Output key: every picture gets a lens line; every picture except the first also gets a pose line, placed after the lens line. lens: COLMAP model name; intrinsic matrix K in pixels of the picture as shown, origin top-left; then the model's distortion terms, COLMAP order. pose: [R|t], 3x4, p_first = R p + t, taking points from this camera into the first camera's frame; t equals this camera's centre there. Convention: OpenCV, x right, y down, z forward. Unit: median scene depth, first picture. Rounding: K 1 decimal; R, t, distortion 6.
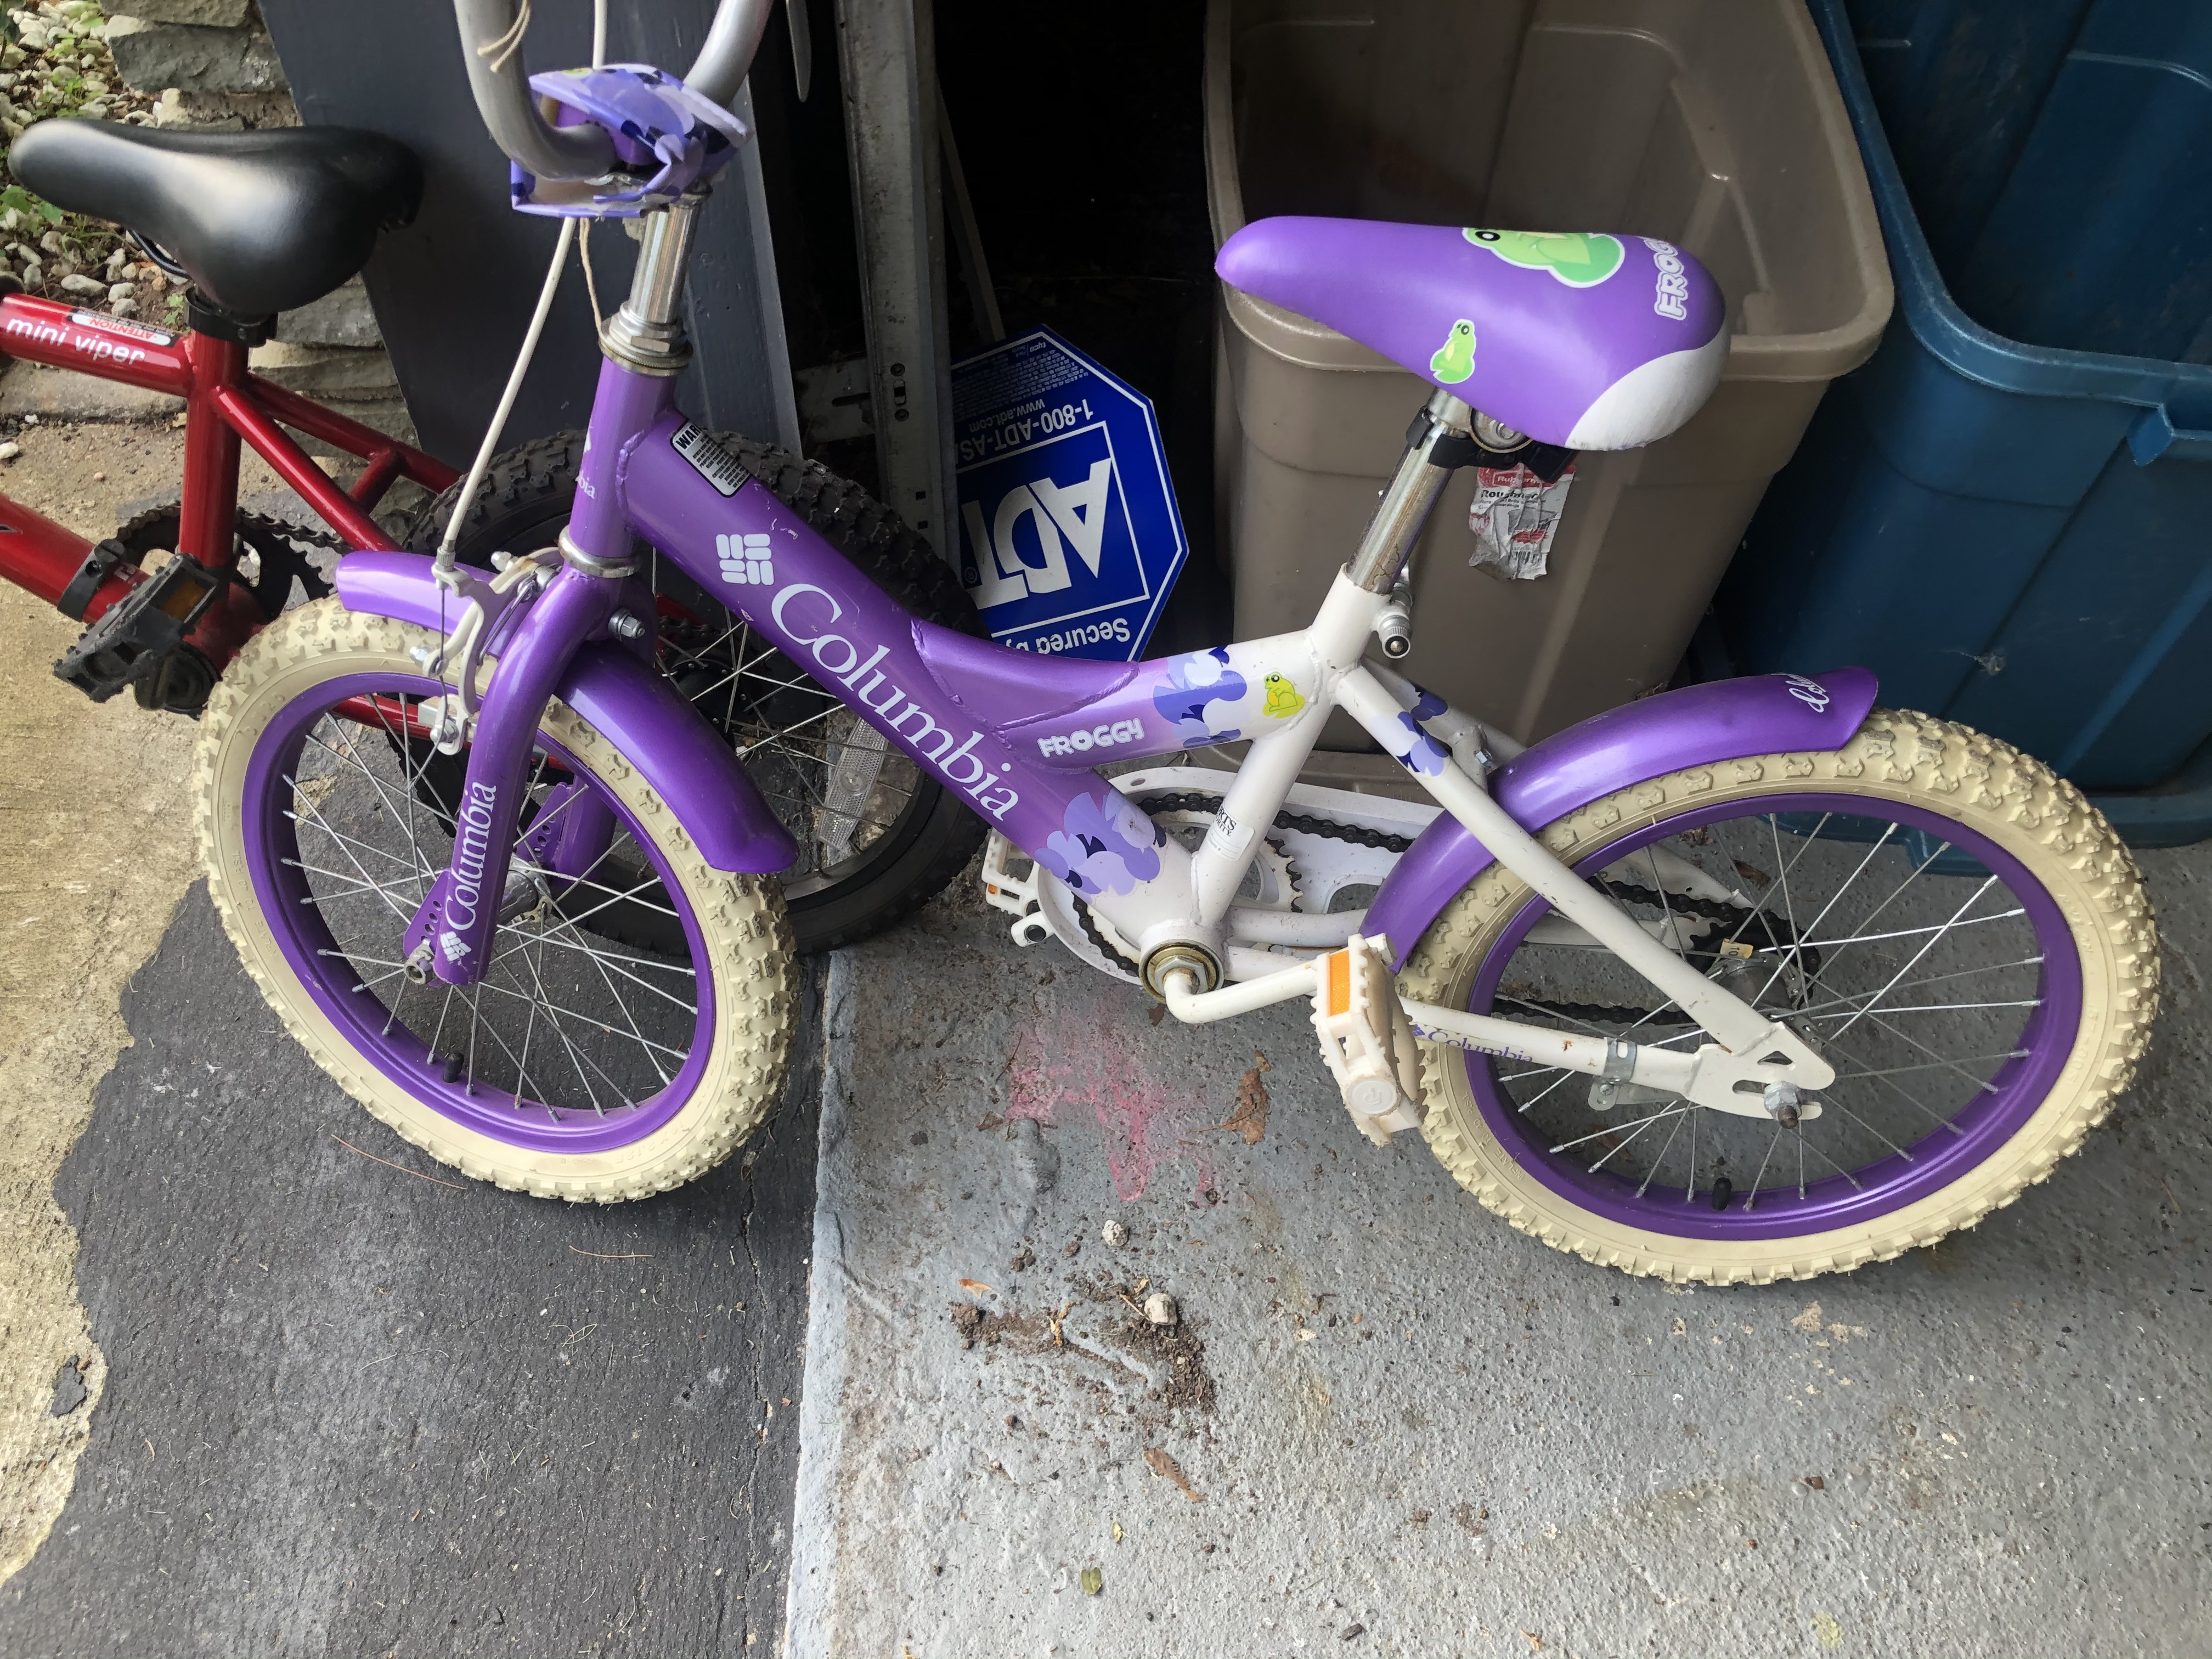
lens RADIAL K [[1829.3, 0, 1104.6], [0, 1829.3, 837.3], [0, 0, 1]] dist [0.016818, -0.009024]
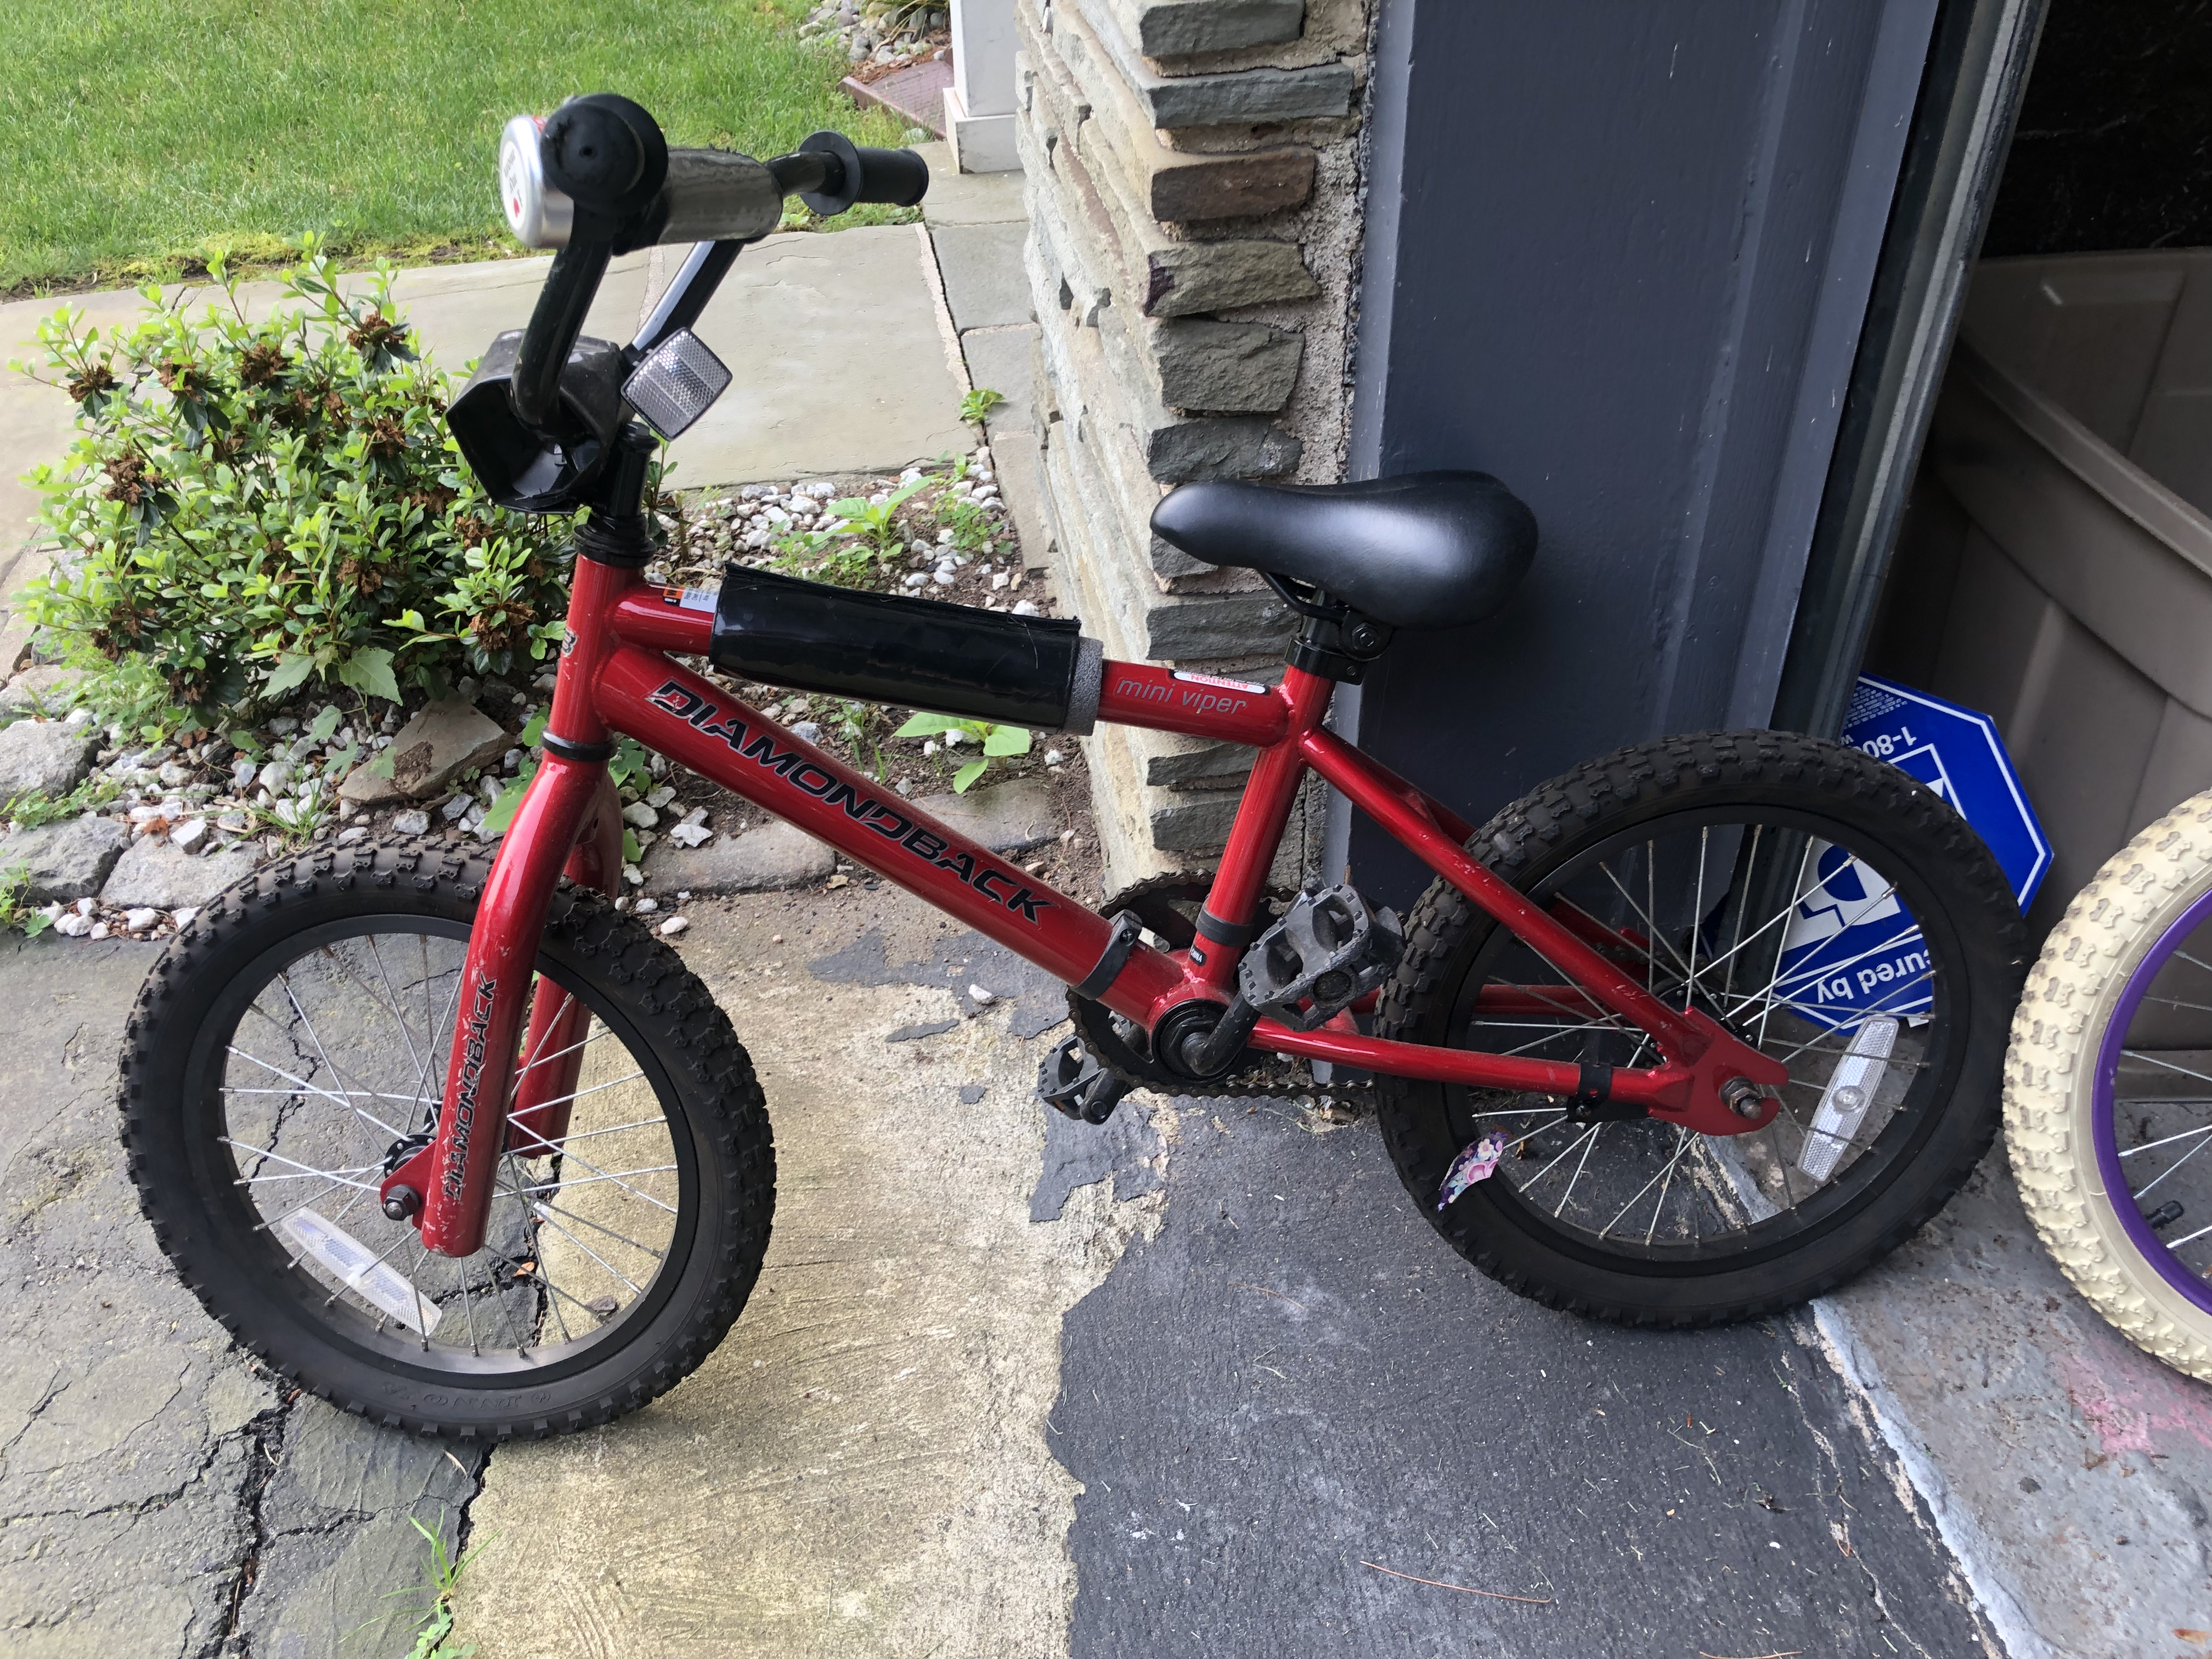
lens RADIAL K [[1829.3, 0, 1107.4], [0, 1829.3, 835.0], [0, 0, 1]] dist [0.016818, -0.009024]
pose [[0.993114, -0.093199, 0.070981, -0.507651], [0.110391, 0.947316, -0.300676, 0.074077], [-0.039219, 0.306441, 0.951081, 0.056656]]
